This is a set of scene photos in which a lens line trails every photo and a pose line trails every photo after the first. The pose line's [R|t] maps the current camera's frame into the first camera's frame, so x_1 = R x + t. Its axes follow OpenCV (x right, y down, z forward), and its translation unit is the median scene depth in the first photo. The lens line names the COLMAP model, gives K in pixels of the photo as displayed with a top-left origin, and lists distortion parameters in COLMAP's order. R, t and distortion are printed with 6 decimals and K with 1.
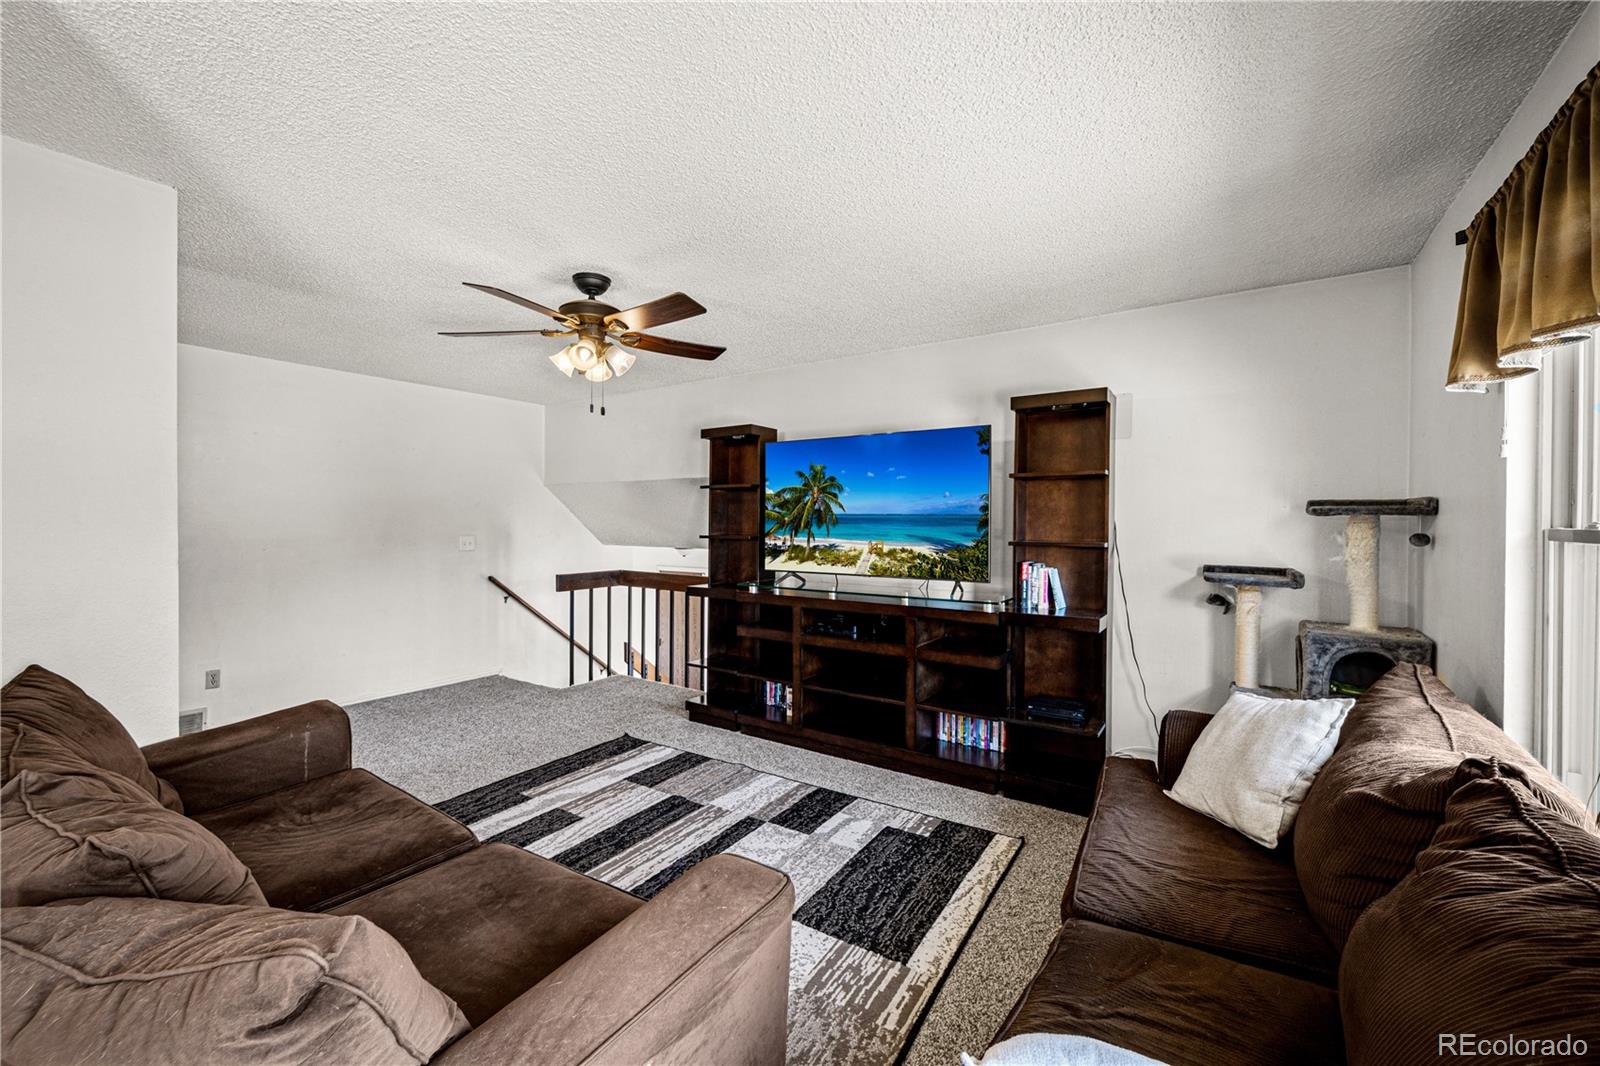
lens RADIAL K [[643.6, 0, 795.6], [0, 643.6, 524.8], [0, 0, 1]] dist [0.003182, -0.002495]
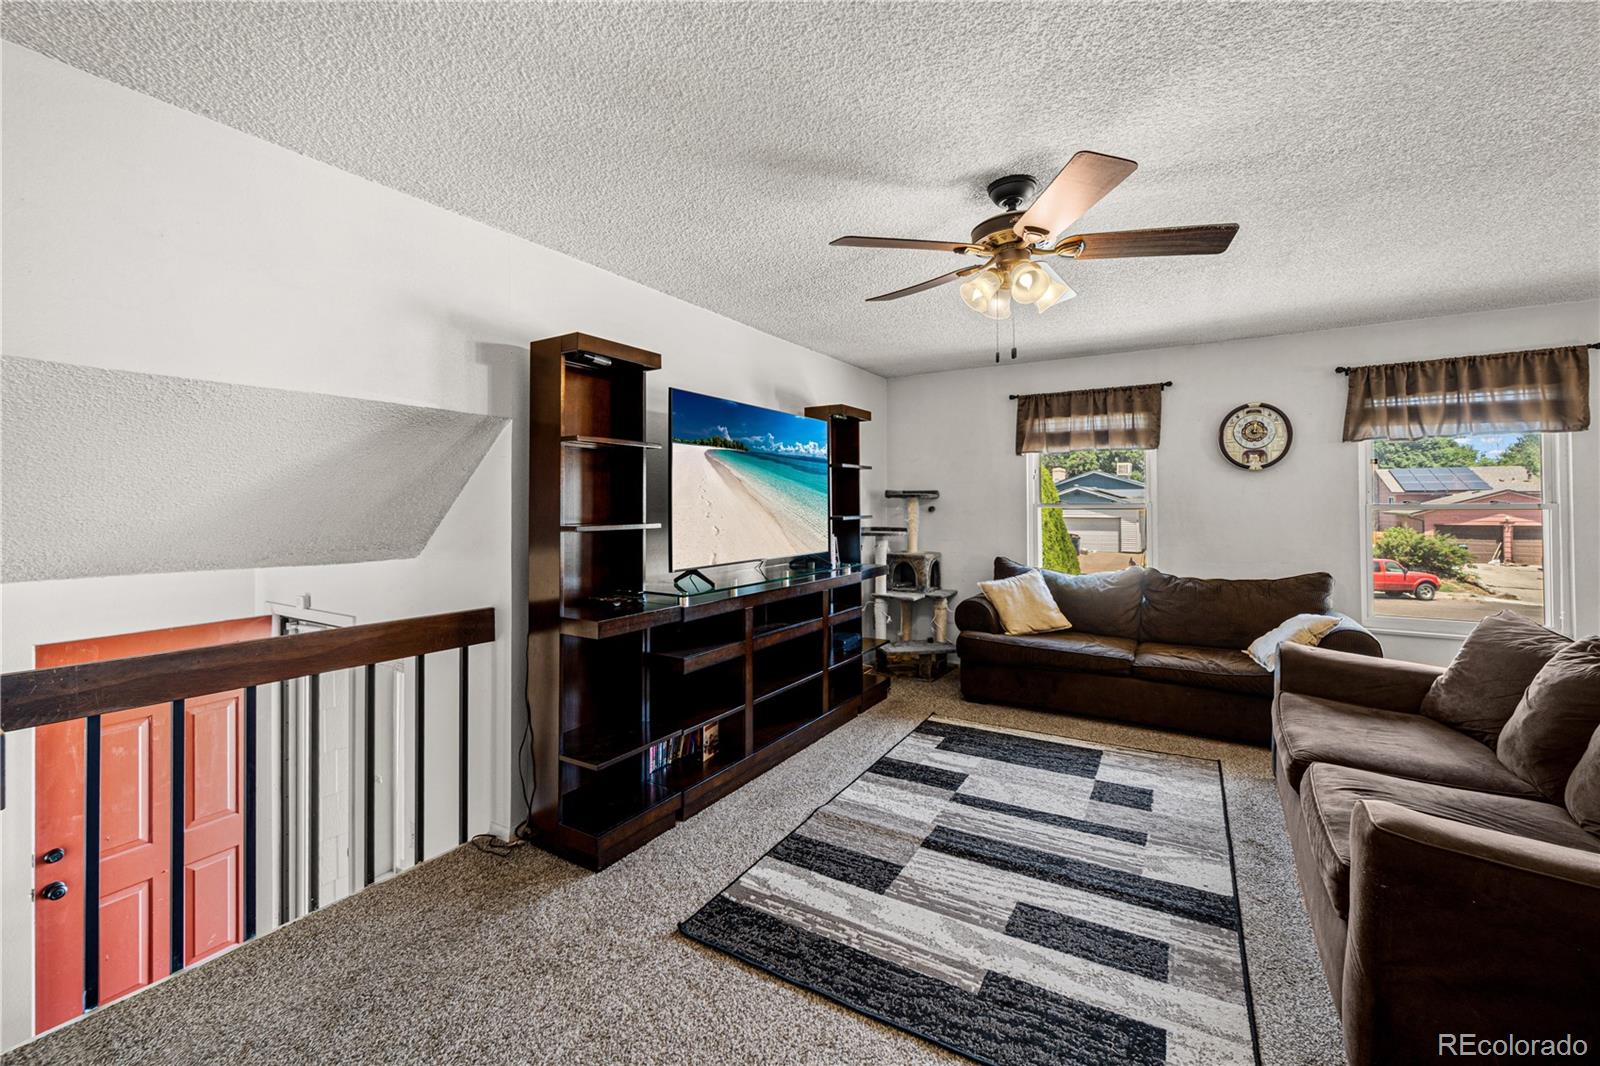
lens RADIAL K [[643.6, 0, 799.4], [0, 643.6, 492.8], [0, 0, 1]] dist [0.003182, -0.002495]
pose [[-0.033112, 0.011067, 0.999390, -1.047759], [0.004027, 0.999932, -0.010940, -0.009482], [-0.999444, 0.003662, -0.033154, 1.248696]]
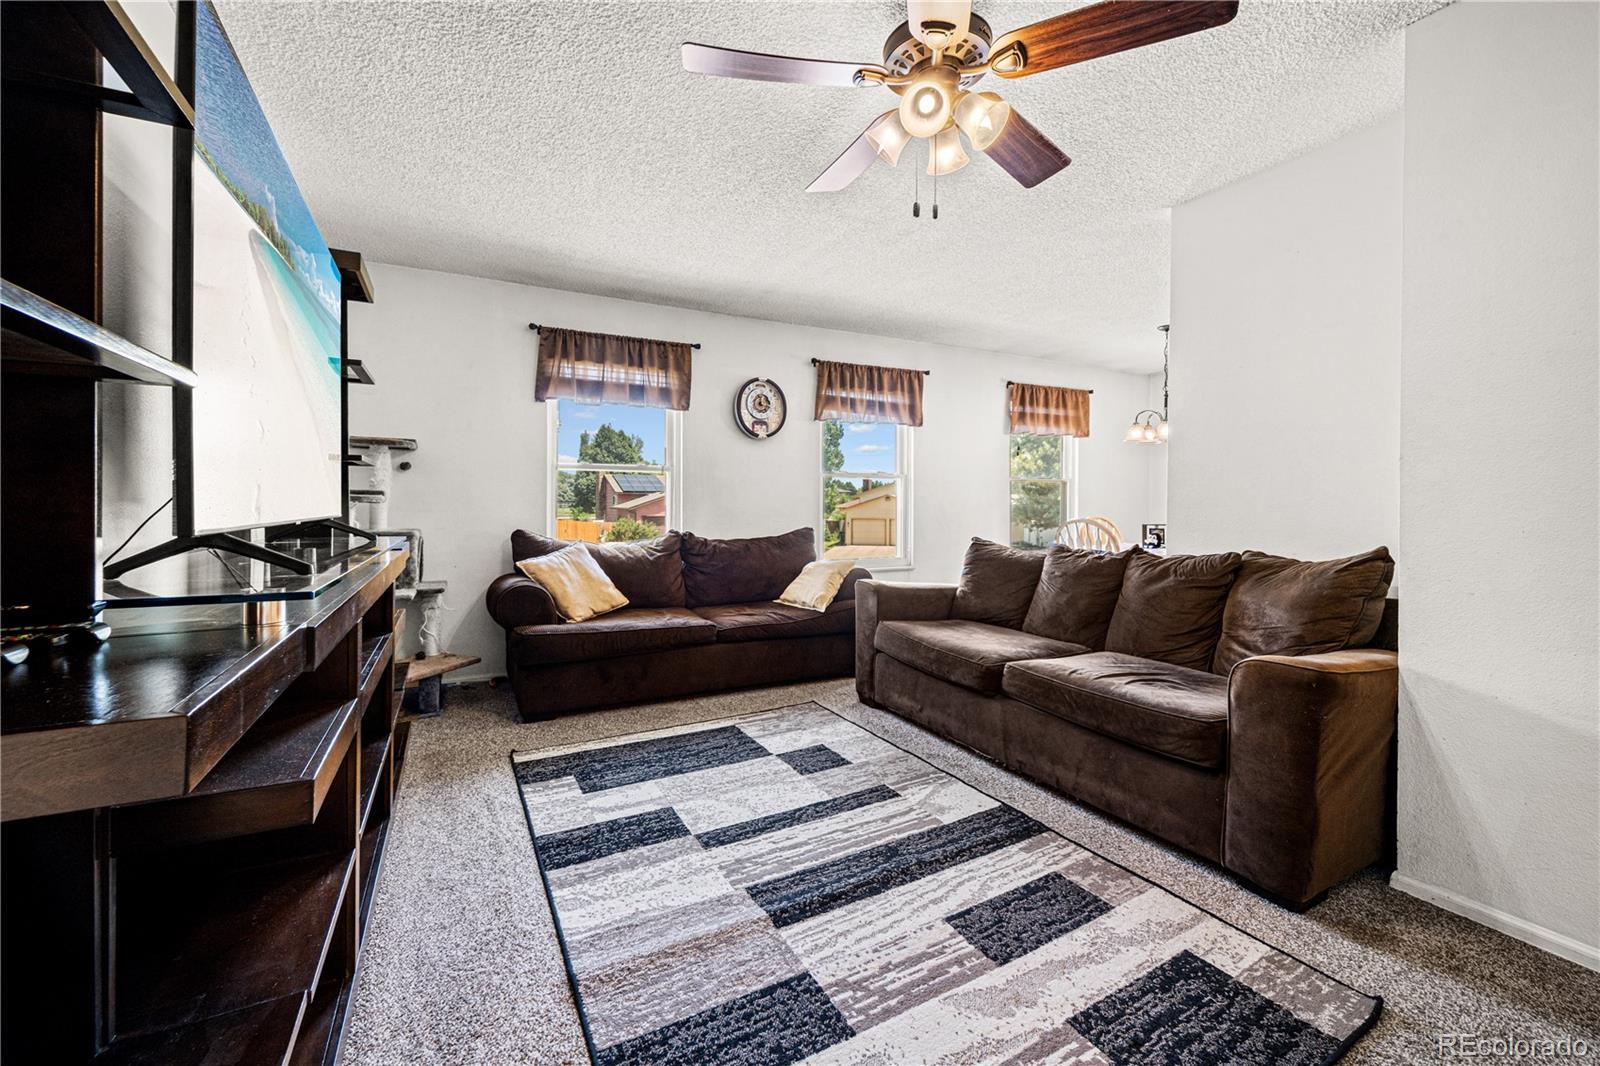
lens RADIAL K [[643.6, 0, 778.2], [0, 643.6, 502.2], [0, 0, 1]] dist [0.003182, -0.002495]
pose [[-0.868644, -0.008374, 0.495366, -0.472900], [-0.008088, 0.999964, 0.002721, 0.079845], [-0.495371, -0.001642, -0.868680, 1.542344]]
